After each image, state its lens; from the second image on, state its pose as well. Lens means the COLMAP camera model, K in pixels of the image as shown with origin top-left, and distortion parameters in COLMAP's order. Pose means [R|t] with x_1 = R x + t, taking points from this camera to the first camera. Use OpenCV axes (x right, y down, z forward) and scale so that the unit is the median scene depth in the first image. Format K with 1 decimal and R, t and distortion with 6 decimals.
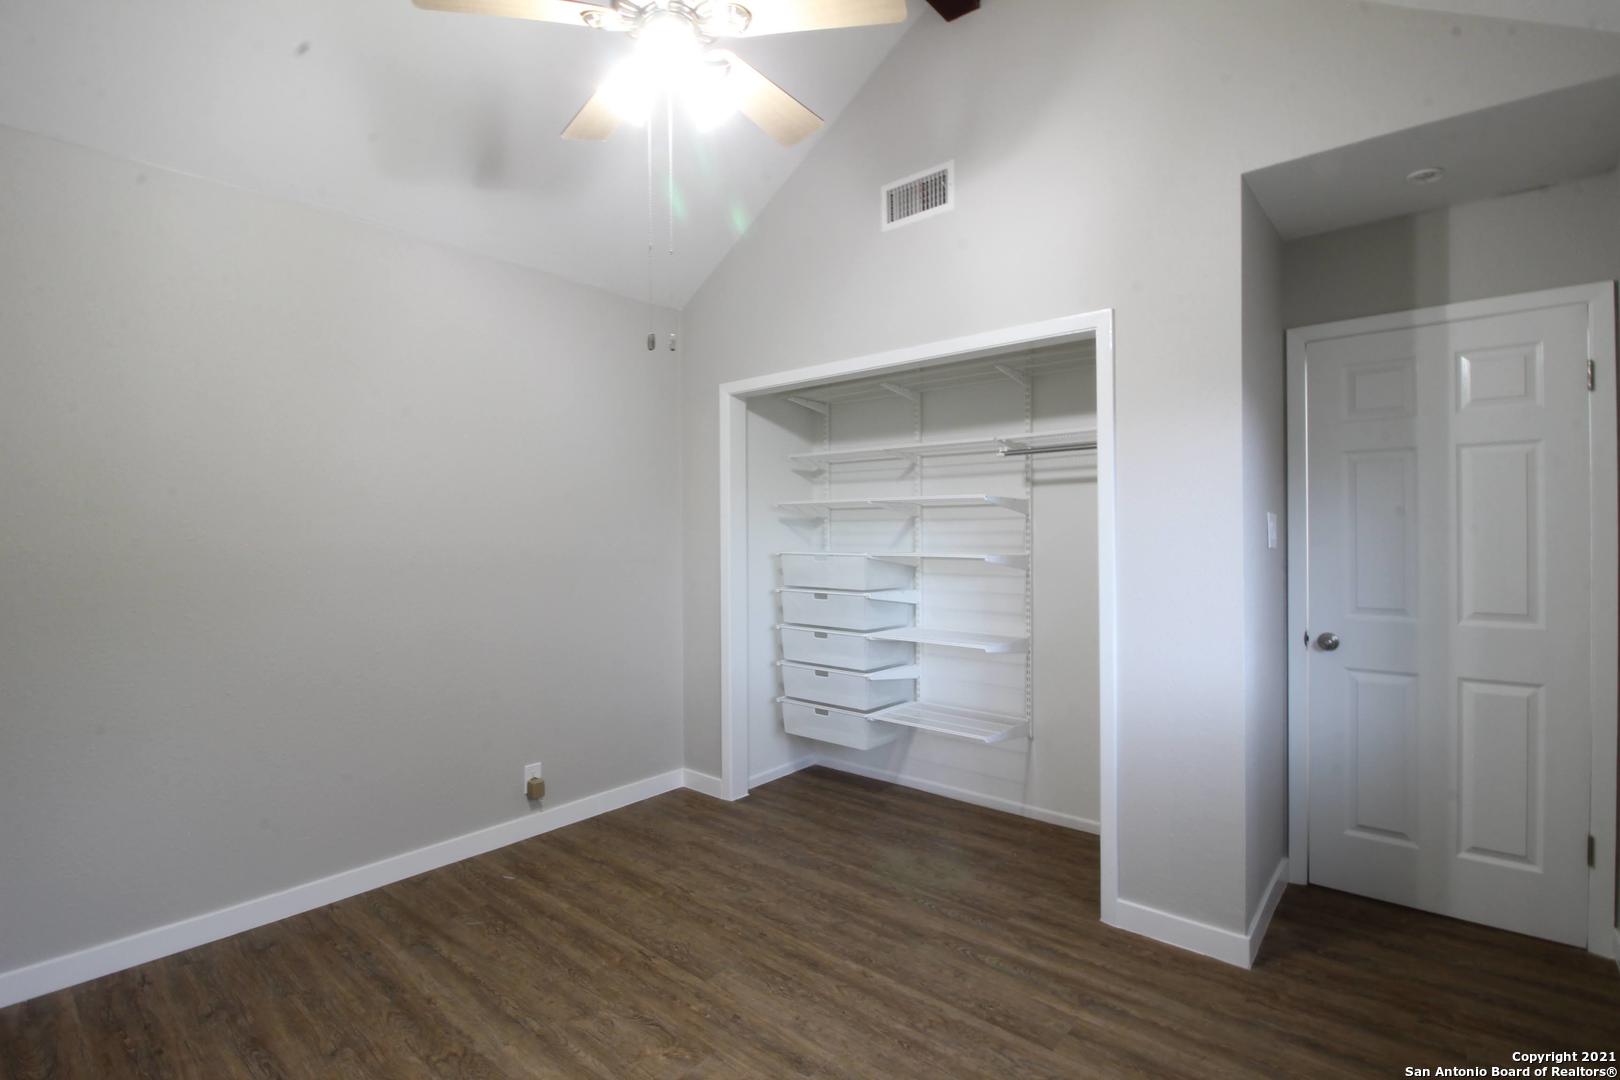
lens RADIAL K [[755.9, 0, 815.6], [0, 755.9, 534.2], [0, 0, 1]] dist [0.002314, -0.011775]
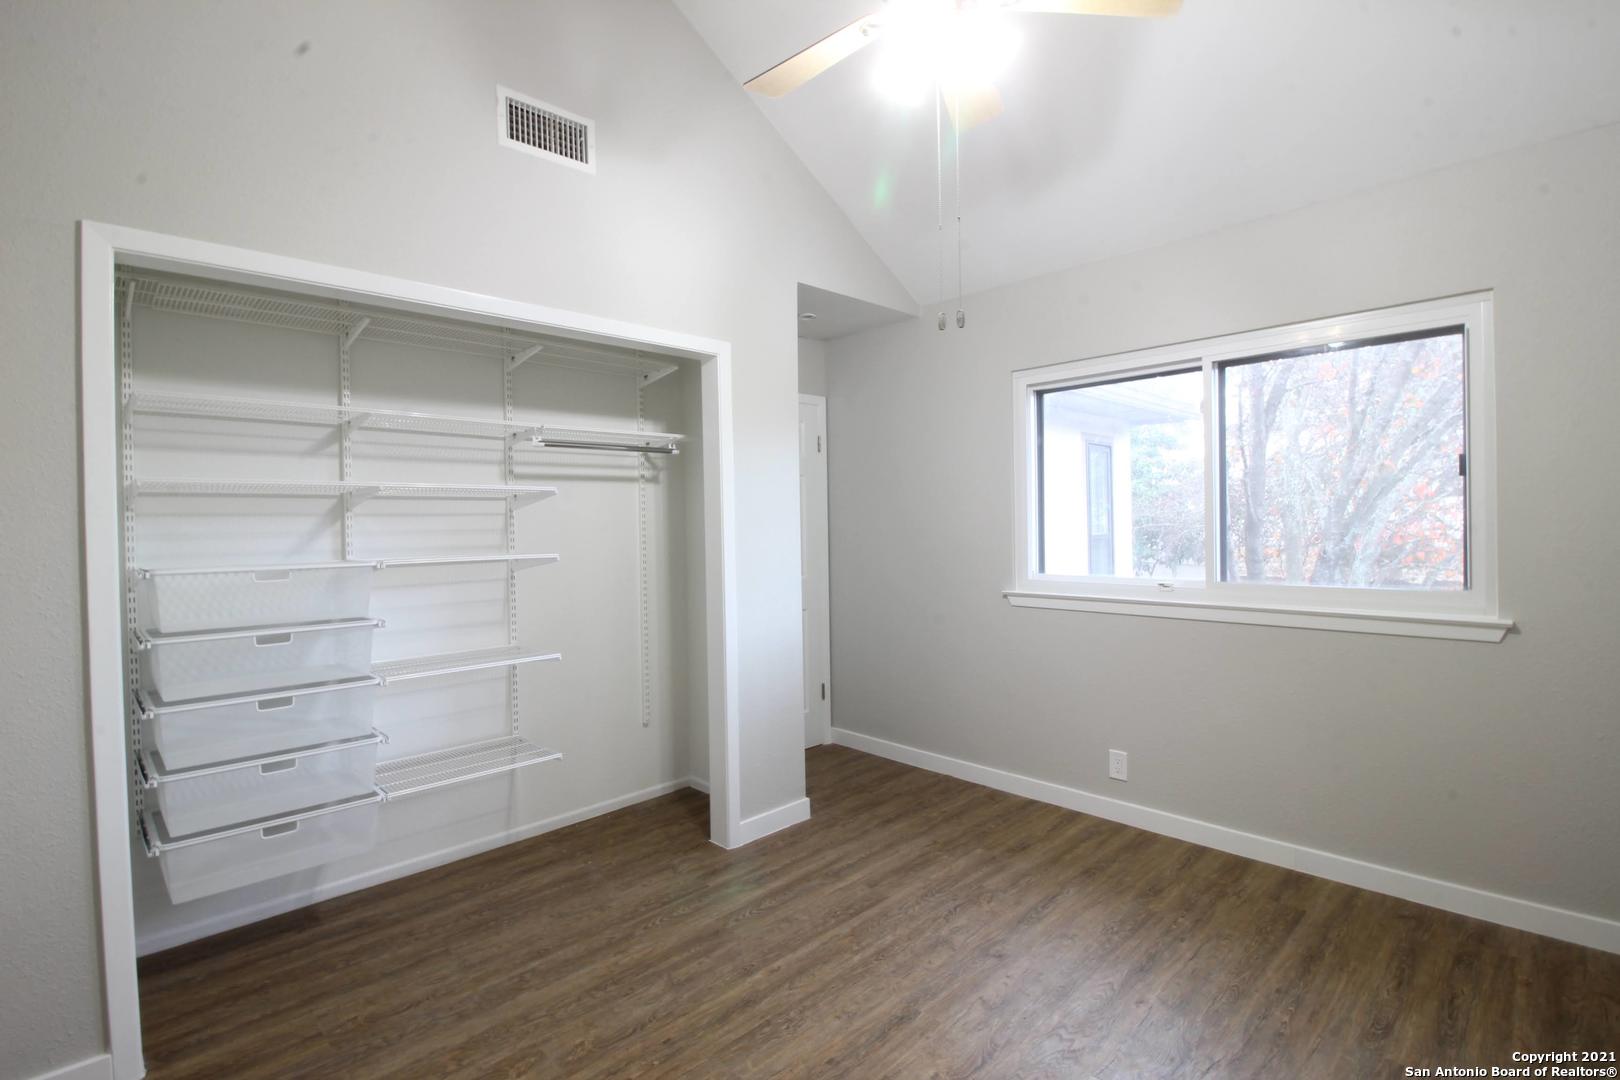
lens RADIAL K [[755.9, 0, 815.6], [0, 755.9, 534.2], [0, 0, 1]] dist [0.002314, -0.011775]
pose [[0.086887, -0.010645, 0.996161, -0.711094], [0.017741, 0.999801, 0.009137, 0.000870], [-0.996060, 0.016879, 0.087058, 0.661820]]
